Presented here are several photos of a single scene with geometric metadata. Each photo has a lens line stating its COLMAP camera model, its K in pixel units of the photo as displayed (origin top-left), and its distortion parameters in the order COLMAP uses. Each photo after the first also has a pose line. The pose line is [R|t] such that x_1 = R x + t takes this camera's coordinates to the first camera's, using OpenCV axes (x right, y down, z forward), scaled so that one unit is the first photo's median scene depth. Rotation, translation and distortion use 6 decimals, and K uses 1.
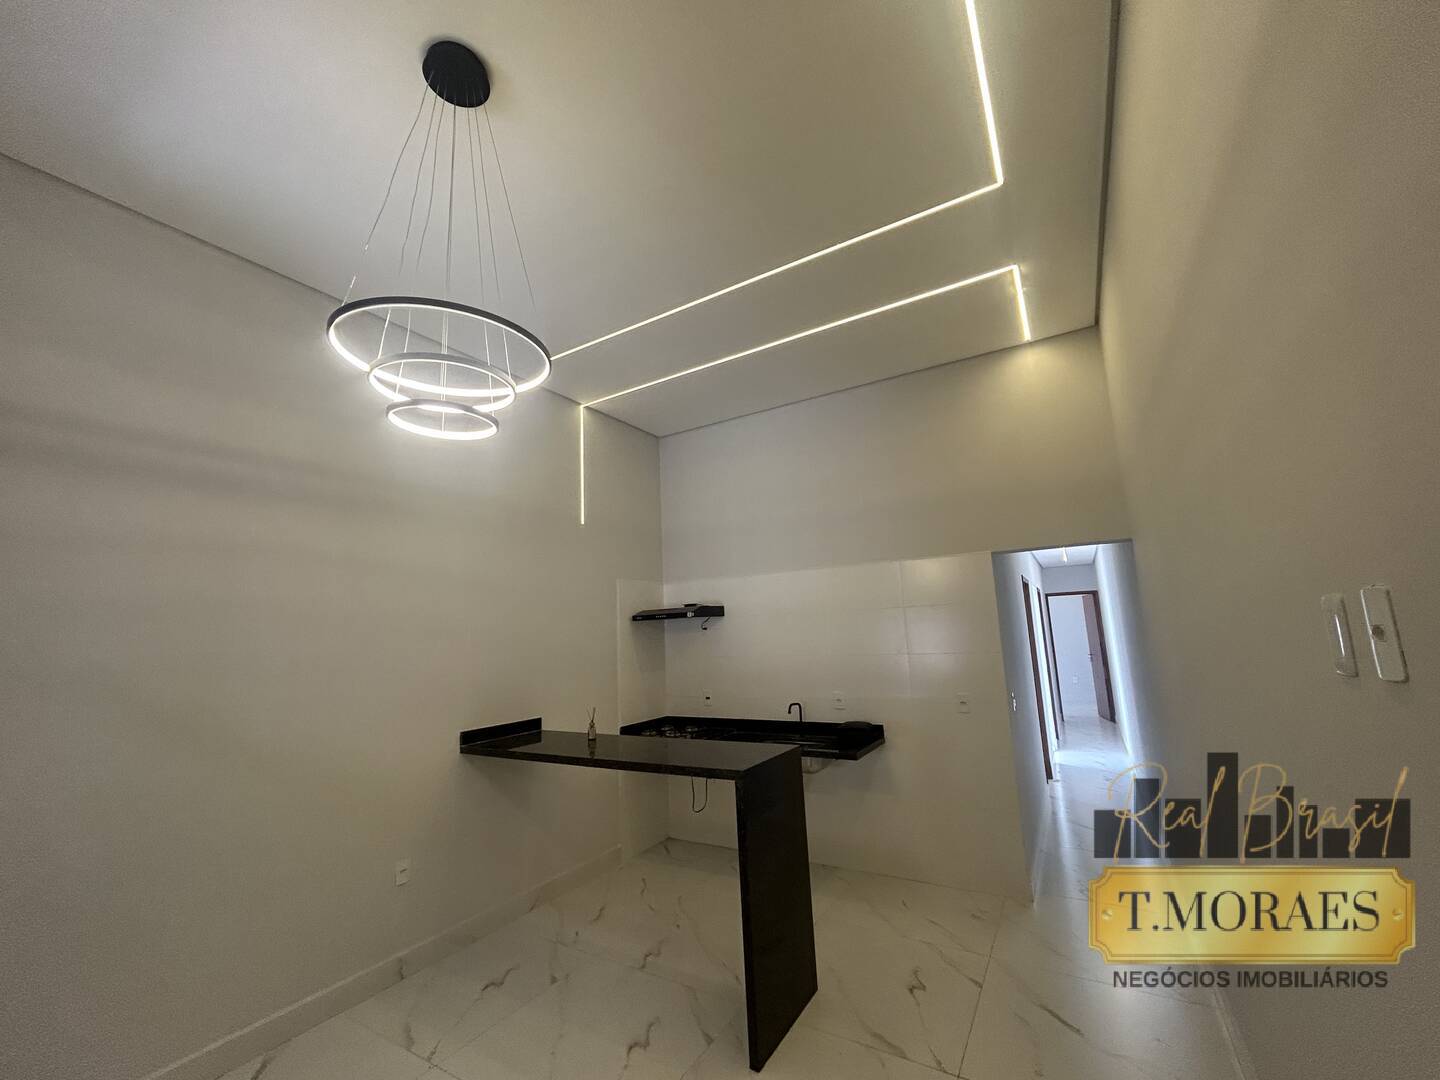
lens RADIAL K [[584.1, 0, 712.5], [0, 584.1, 544.5], [0, 0, 1]] dist [-0.001589, 0.001215]
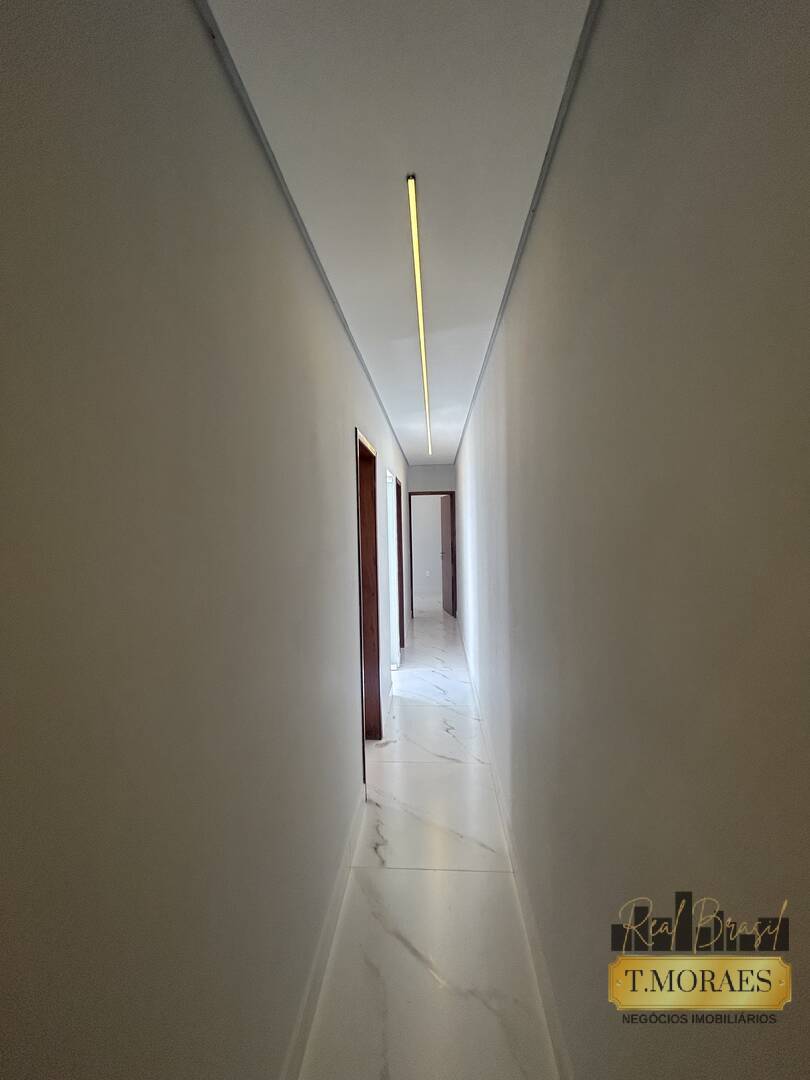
lens RADIAL K [[438.1, 0, 409.7], [0, 438.1, 539.0], [0, 0, 1]] dist [-0.001589, 0.001215]
pose [[0.876320, -0.008301, 0.481657, 0.234335], [-0.087454, 0.980496, 0.176011, 0.034136], [-0.473724, -0.196364, 0.858503, 0.383372]]
